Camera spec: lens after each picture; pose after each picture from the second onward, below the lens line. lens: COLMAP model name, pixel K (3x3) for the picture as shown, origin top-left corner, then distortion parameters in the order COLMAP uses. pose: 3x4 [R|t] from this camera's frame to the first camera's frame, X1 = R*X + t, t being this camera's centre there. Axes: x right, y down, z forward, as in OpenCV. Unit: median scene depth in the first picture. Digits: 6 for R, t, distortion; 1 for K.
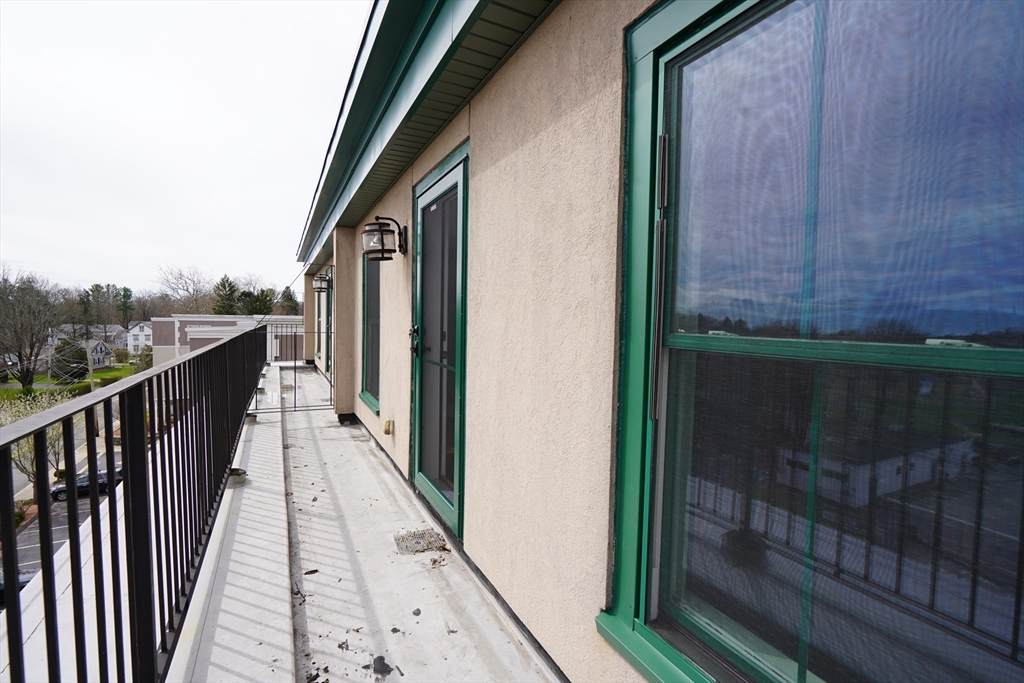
lens RADIAL K [[462.5, 0, 511.3], [0, 462.5, 344.5], [0, 0, 1]] dist [-0.006816, 0.002763]
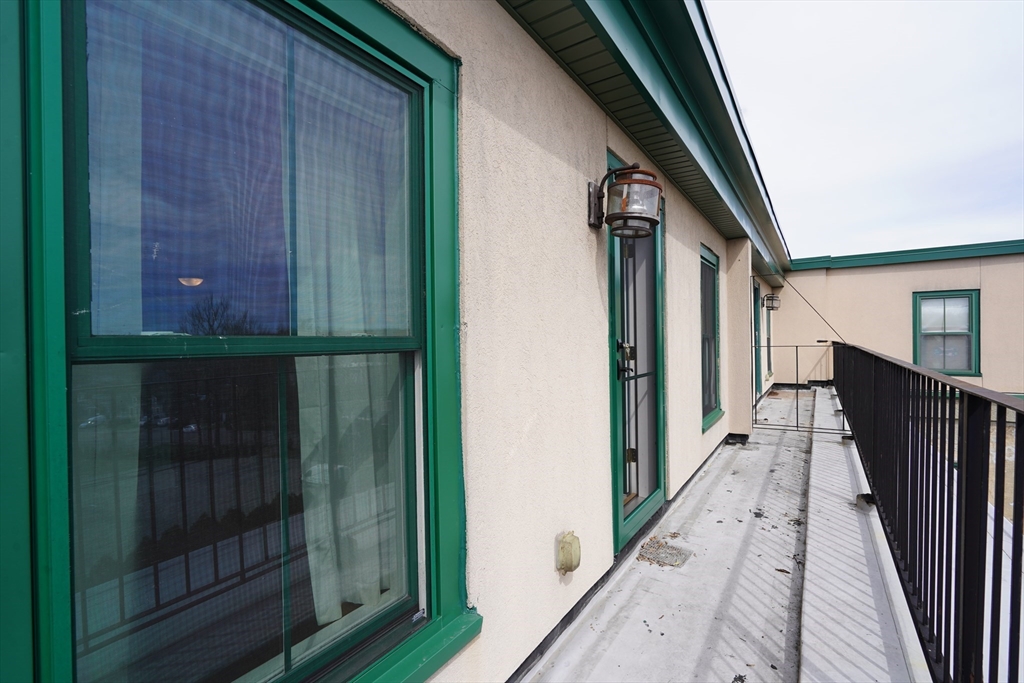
lens RADIAL K [[462.5, 0, 511.3], [0, 462.5, 347.2], [0, 0, 1]] dist [-0.006816, 0.002763]
pose [[-0.493663, -0.027267, 0.869226, -0.956279], [0.054635, 0.996562, 0.062290, -0.105401], [-0.867935, 0.078241, -0.490476, 1.873094]]
